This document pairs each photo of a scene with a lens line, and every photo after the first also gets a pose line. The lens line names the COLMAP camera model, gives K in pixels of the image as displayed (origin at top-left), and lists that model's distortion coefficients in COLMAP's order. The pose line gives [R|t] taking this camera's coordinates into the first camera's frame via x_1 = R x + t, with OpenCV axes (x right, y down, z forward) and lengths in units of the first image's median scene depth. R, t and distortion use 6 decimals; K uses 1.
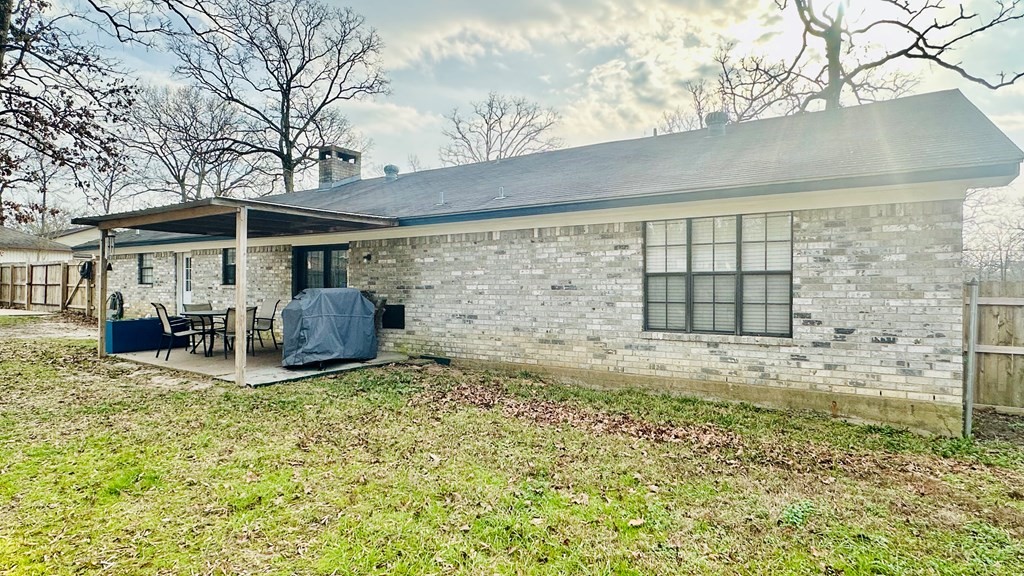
lens RADIAL K [[548.4, 0, 515.4], [0, 548.4, 288.7], [0, 0, 1]] dist [-0.004188, -0.000525]
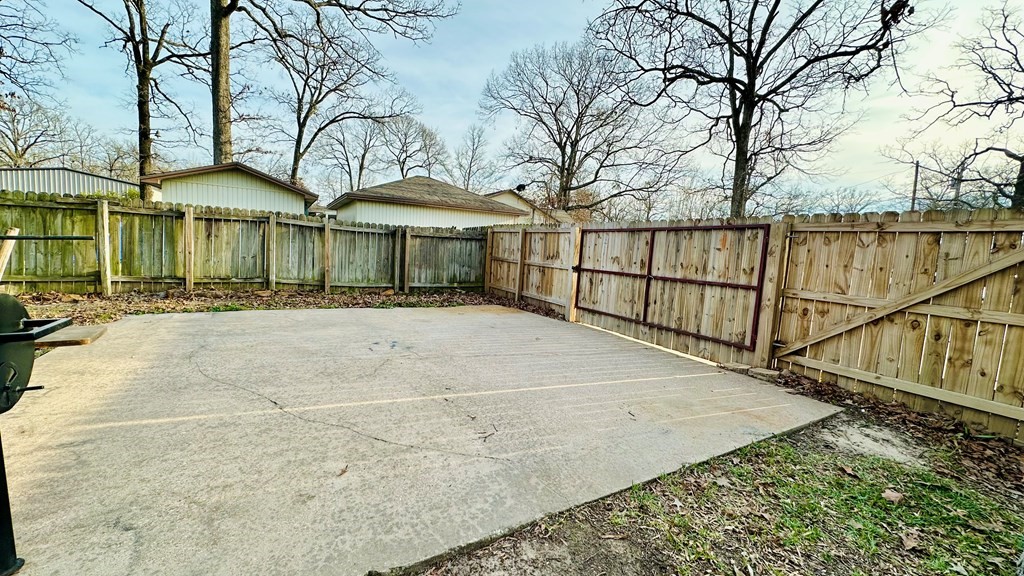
lens RADIAL K [[406.8, 0, 519.0], [0, 406.8, 290.3], [0, 0, 1]] dist [-0.001772, 0.000404]
pose [[0.898384, 0.085776, -0.430753, -1.295564], [-0.047953, 0.994037, 0.097931, -0.036644], [0.436585, -0.067323, 0.897141, 1.079568]]
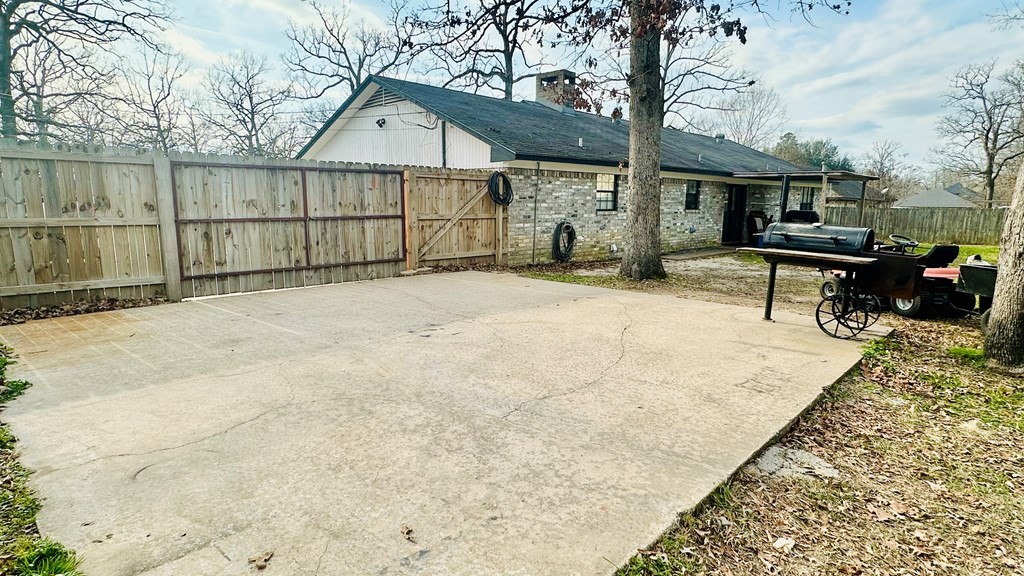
lens RADIAL K [[510.8, 0, 507.5], [0, 510.8, 286.7], [0, 0, 1]] dist [-0.001948, -0.000190]
pose [[0.223494, -0.169091, 0.959926, -1.907424], [-0.002385, 0.984740, 0.174017, -0.038507], [-0.974702, -0.041182, 0.219680, 1.231057]]
